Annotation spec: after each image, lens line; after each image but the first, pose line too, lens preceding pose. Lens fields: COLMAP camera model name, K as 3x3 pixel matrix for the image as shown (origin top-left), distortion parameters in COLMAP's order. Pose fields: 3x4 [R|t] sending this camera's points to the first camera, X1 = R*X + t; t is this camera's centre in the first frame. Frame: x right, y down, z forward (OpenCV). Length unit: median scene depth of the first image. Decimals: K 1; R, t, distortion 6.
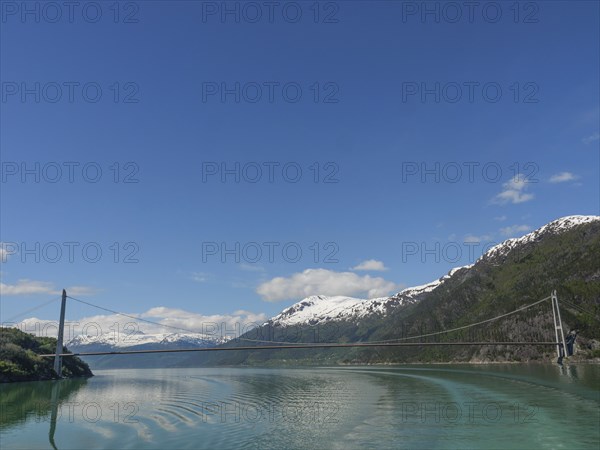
lens RADIAL K [[514.9, 0, 302.6], [0, 514.9, 225.5], [0, 0, 1]] dist [-0.041137, 0.009304]
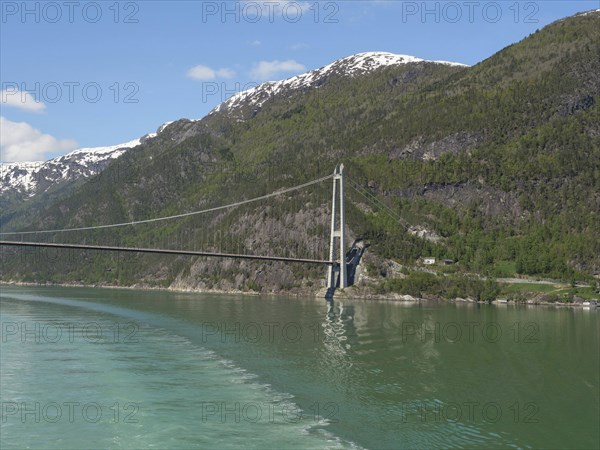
lens RADIAL K [[911.1, 0, 300.0], [0, 911.1, 225.0], [0, 0, 1]] dist [0.015710, 0.029777]
pose [[0.903859, 0.071090, 0.421884, 0.050712], [-0.152589, 0.974814, 0.162651, 0.032906], [-0.399695, -0.211388, 0.891941, 0.130233]]
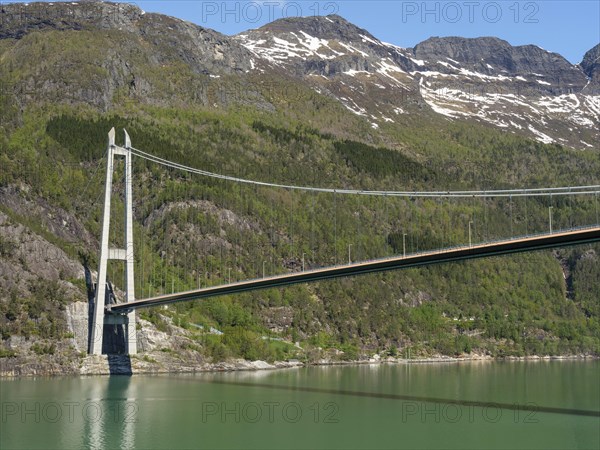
lens RADIAL K [[816.4, 0, 300.0], [0, 816.4, 225.0], [0, 0, 1]] dist [0.009726, -0.022841]
pose [[-0.349915, 0.161689, 0.922722, 0.027799], [-0.227390, 0.940873, -0.251101, 0.216789], [-0.908765, -0.297682, -0.292459, 0.816943]]
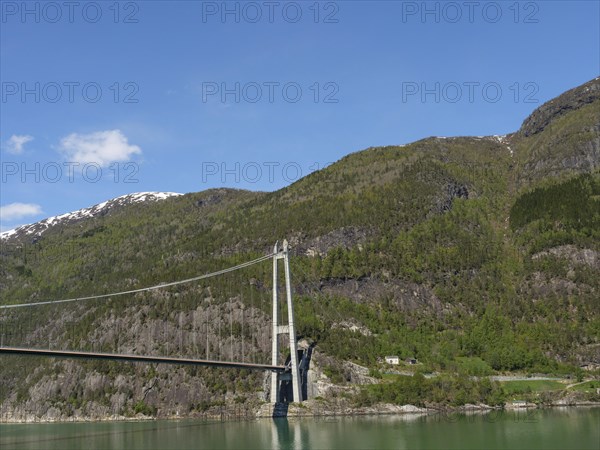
lens RADIAL K [[664.8, 0, 300.0], [0, 664.8, 225.0], [0, 0, 1]] dist [-0.002072, -0.015655]
pose [[0.671728, 0.181281, 0.718275, 0.089633], [-0.168120, 0.981602, -0.090515, 0.128134], [-0.721469, -0.059956, 0.689846, 0.490570]]
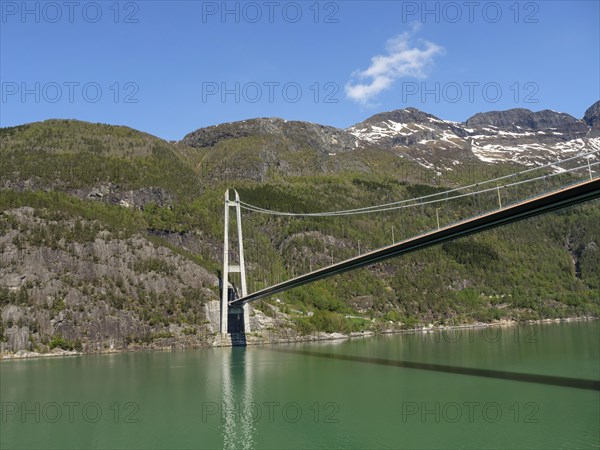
lens RADIAL K [[501.0, 0, 298.3], [0, 501.0, 225.8], [0, 0, 1]] dist [-0.043840, 0.016586]
pose [[-0.118912, 0.221357, 0.967916, 0.042434], [-0.203258, 0.948761, -0.241948, 0.203340], [-0.971878, -0.225507, -0.067826, 0.767757]]
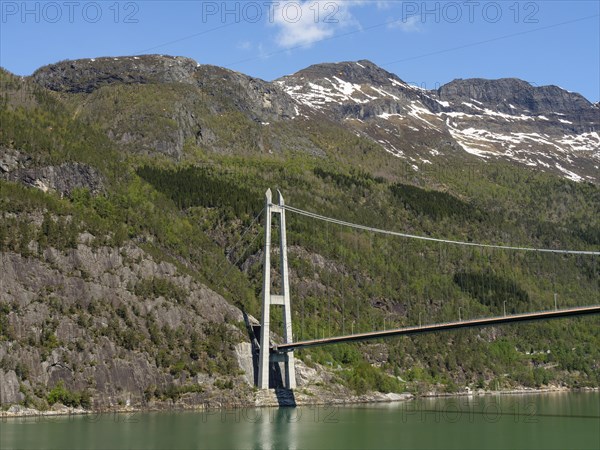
lens RADIAL K [[816.4, 0, 300.0], [0, 816.4, 225.0], [0, 0, 1]] dist [0.009726, -0.022841]
pose [[-0.346023, 0.205683, 0.915403, 0.004224], [-0.215040, 0.932315, -0.290768, 0.238471], [-0.913250, -0.297461, -0.278373, 0.896143]]
